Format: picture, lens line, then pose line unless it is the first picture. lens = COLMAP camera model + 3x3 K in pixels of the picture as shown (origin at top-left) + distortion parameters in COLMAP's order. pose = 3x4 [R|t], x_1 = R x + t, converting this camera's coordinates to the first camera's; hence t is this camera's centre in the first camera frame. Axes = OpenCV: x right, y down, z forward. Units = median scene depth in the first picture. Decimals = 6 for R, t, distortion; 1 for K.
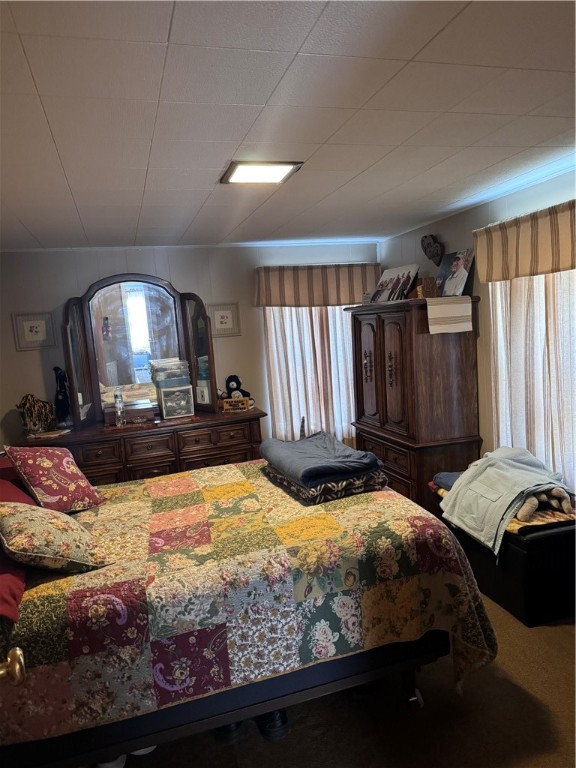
lens RADIAL K [[537.2, 0, 288.1], [0, 537.2, 385.7], [0, 0, 1]] dist [0.003097, 0.000279]
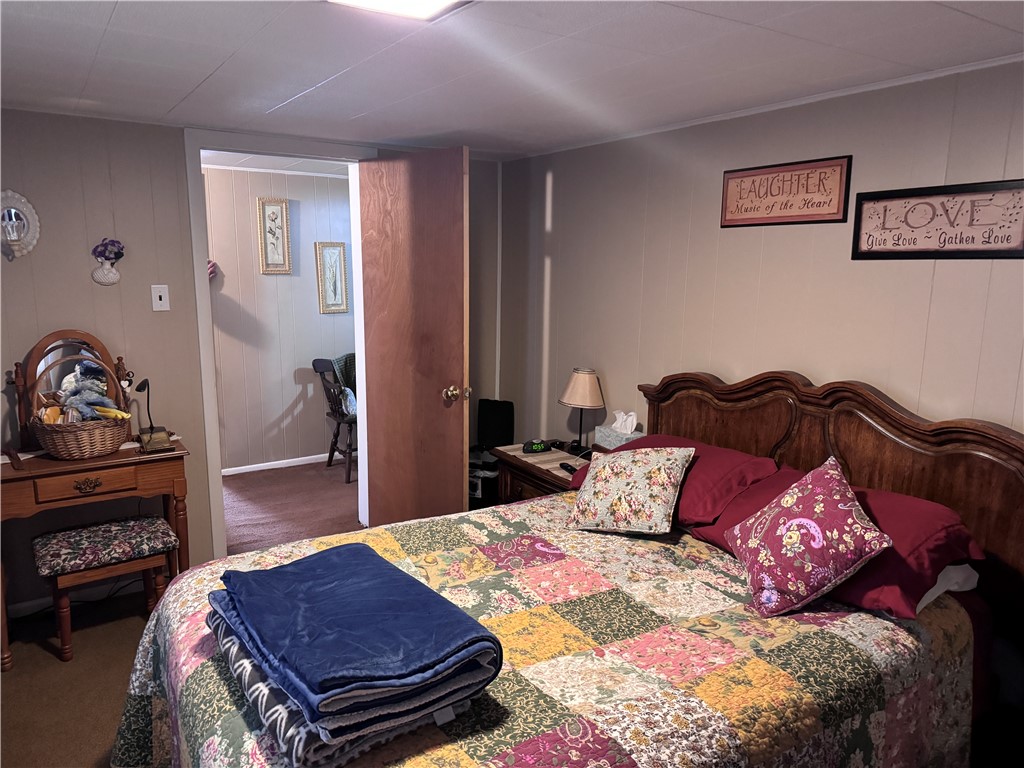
lens RADIAL K [[716.3, 0, 512.6], [0, 716.3, 385.8], [0, 0, 1]] dist [0.003097, 0.000279]
pose [[-0.961322, 0.102820, -0.255514, 0.054800], [0.025386, 0.956834, 0.289525, -0.235058], [0.274253, 0.271840, -0.922436, 1.685741]]
